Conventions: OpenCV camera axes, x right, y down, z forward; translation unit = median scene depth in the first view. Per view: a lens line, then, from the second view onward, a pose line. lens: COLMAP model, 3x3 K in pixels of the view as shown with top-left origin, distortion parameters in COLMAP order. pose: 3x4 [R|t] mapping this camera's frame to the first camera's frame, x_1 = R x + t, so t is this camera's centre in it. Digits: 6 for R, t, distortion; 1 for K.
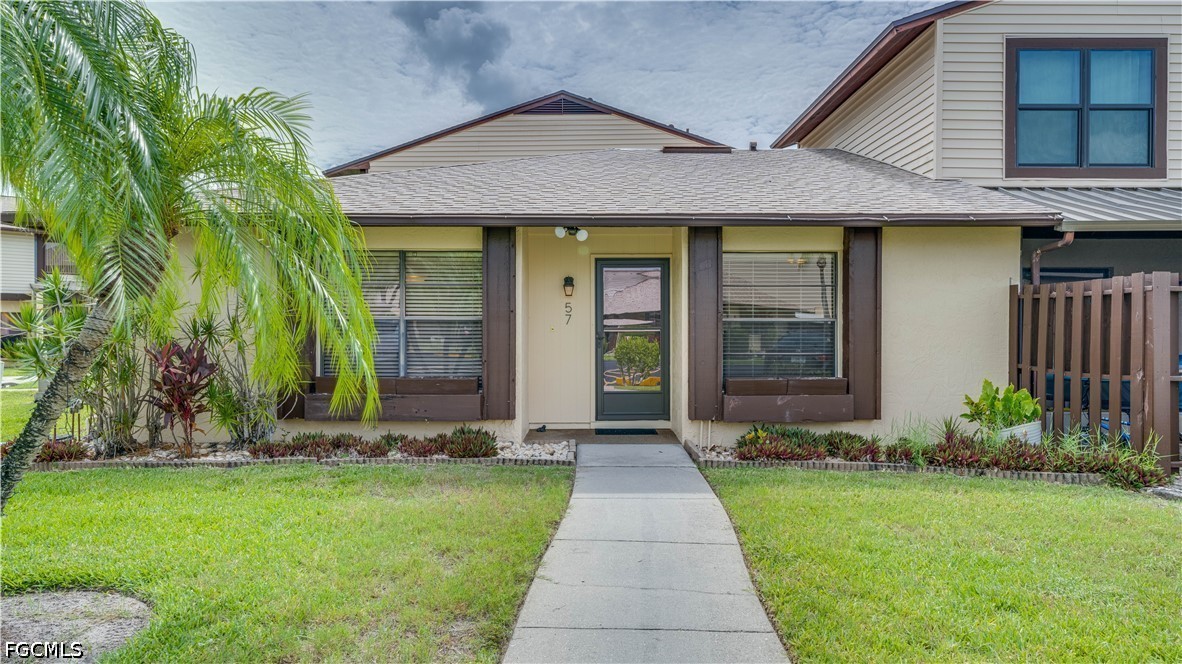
lens RADIAL K [[834.5, 0, 564.4], [0, 834.5, 327.9], [0, 0, 1]] dist [-0.000343, 0.006886]
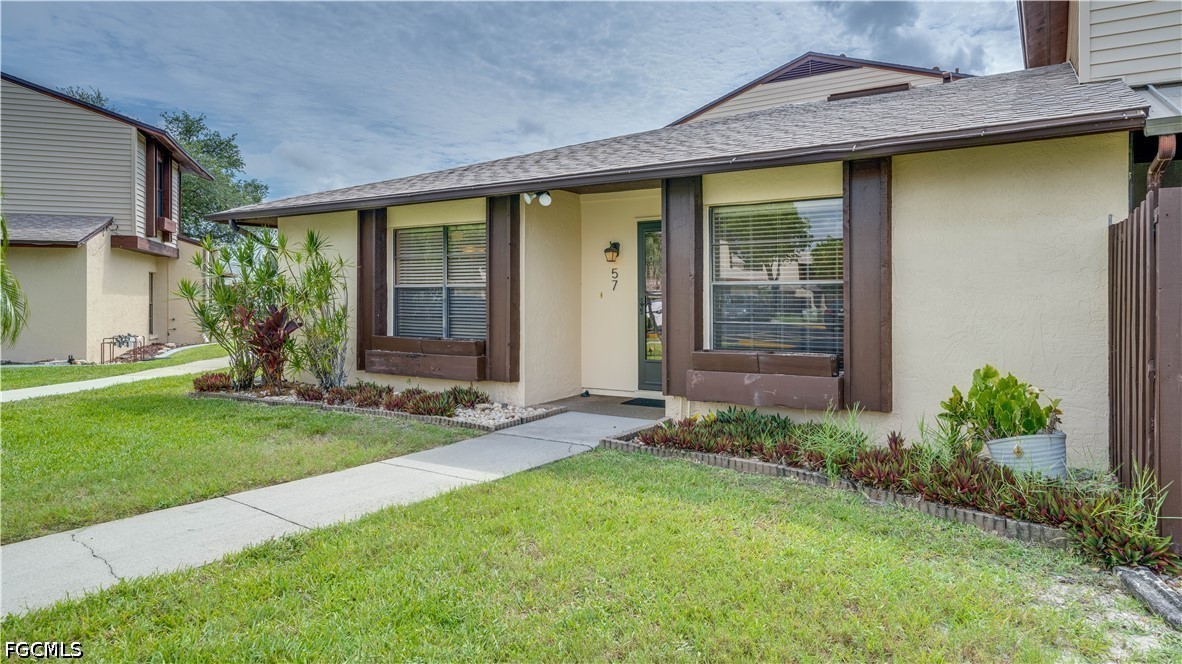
lens RADIAL K [[726.3, 0, 559.5], [0, 726.3, 292.5], [0, 0, 1]] dist [0.007415, -0.000676]
pose [[0.836364, -0.006173, -0.548140, 0.485026], [0.004083, 0.999979, -0.005032, 0.002721], [0.548160, 0.001971, 0.836371, 0.276245]]
